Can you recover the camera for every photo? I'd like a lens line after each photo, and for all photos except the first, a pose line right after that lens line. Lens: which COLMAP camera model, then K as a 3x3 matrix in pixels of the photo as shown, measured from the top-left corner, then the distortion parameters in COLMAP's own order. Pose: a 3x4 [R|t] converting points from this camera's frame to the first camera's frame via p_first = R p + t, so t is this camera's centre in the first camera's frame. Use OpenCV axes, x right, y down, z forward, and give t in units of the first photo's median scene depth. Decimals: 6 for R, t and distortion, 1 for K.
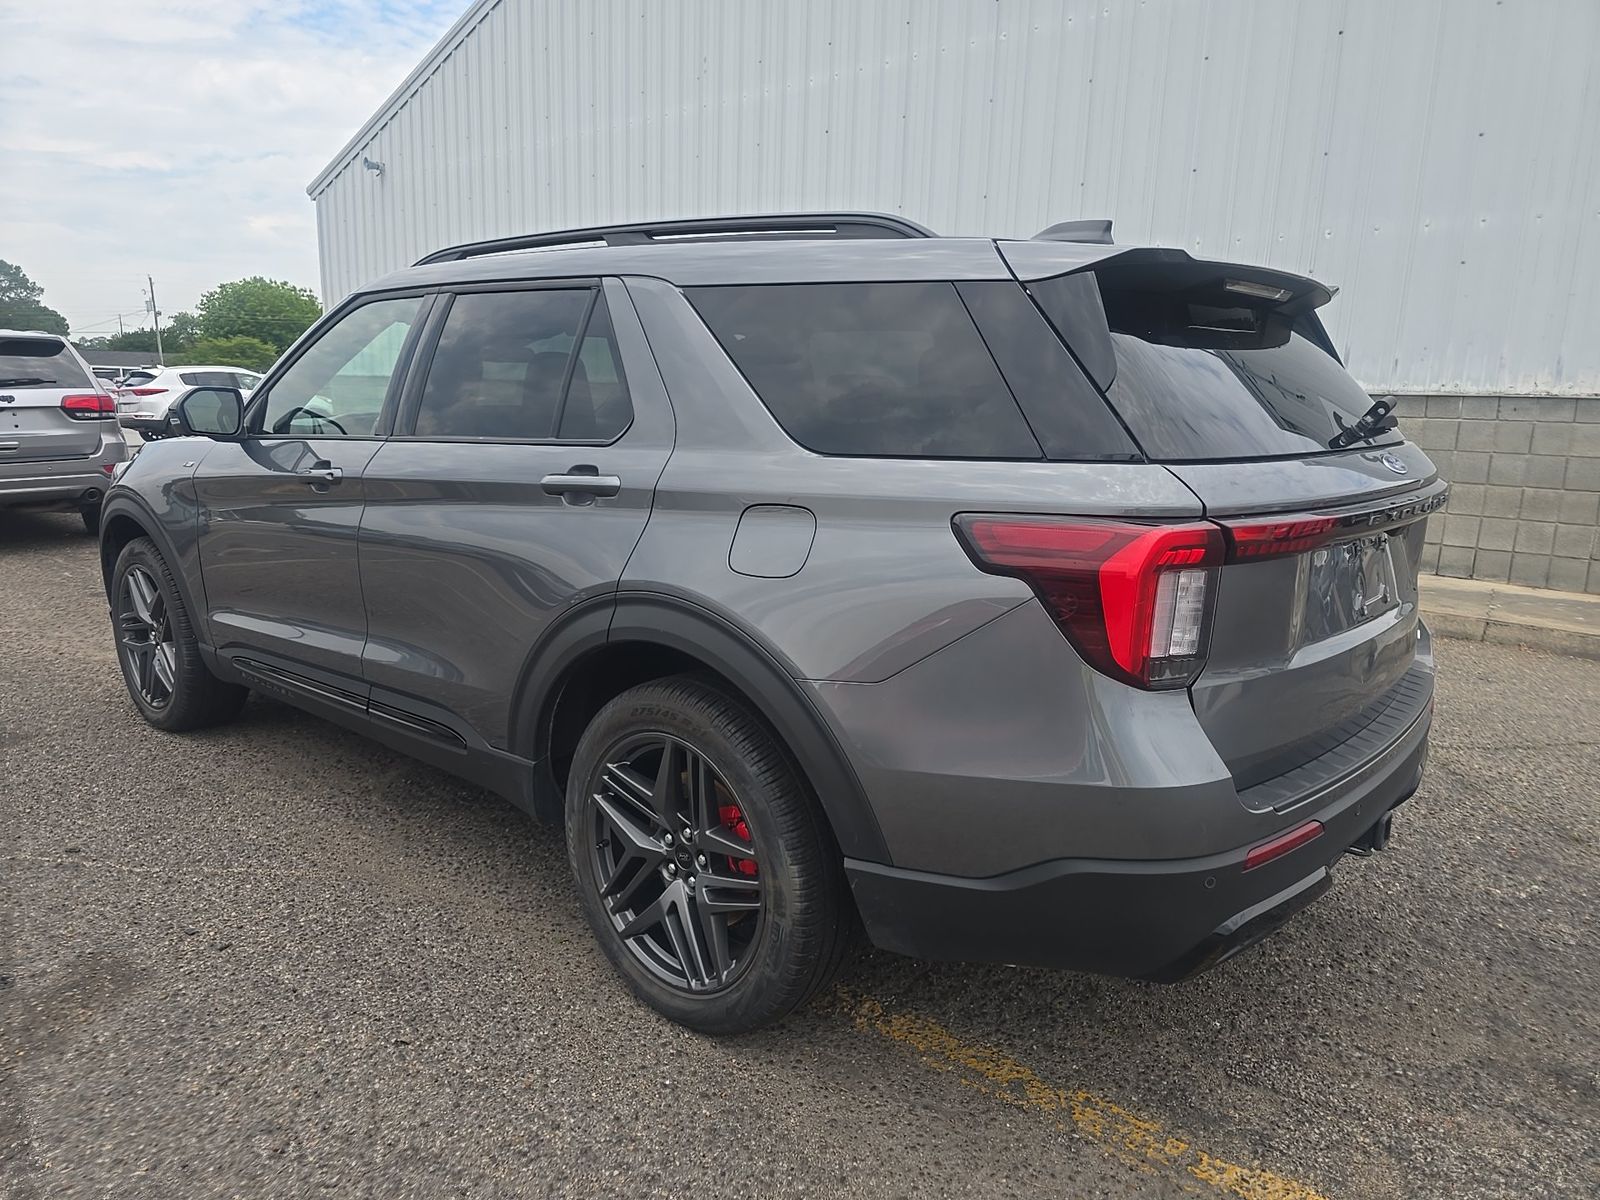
lens RADIAL K [[1113.4, 0, 800.0], [0, 1113.4, 600.0], [0, 0, 1]] dist [-0.025933, -0.000121]
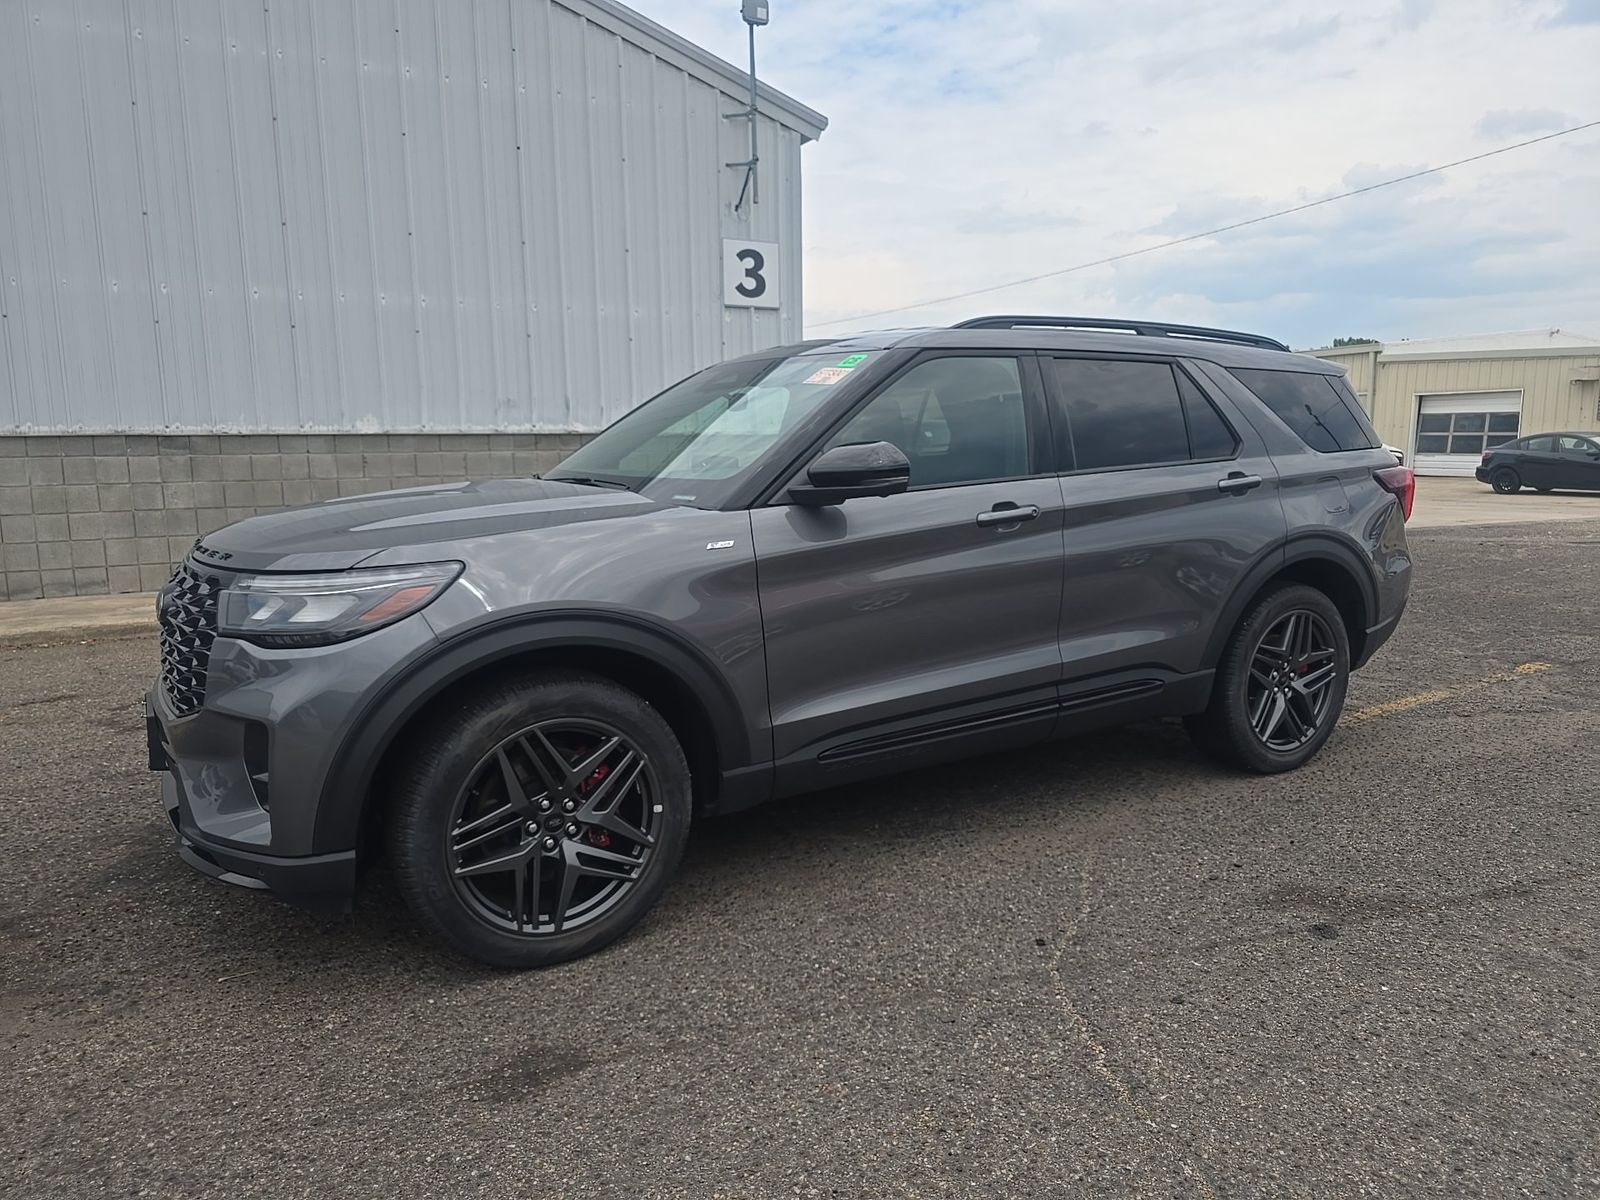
lens RADIAL K [[1113.4, 0, 800.0], [0, 1113.4, 600.0], [0, 0, 1]] dist [-0.025933, -0.000121]
pose [[0.339590, -0.167785, 0.925487, -1.914482], [0.208093, 0.972980, 0.100039, -0.228912], [-0.917265, 0.158615, 0.365329, 0.991927]]
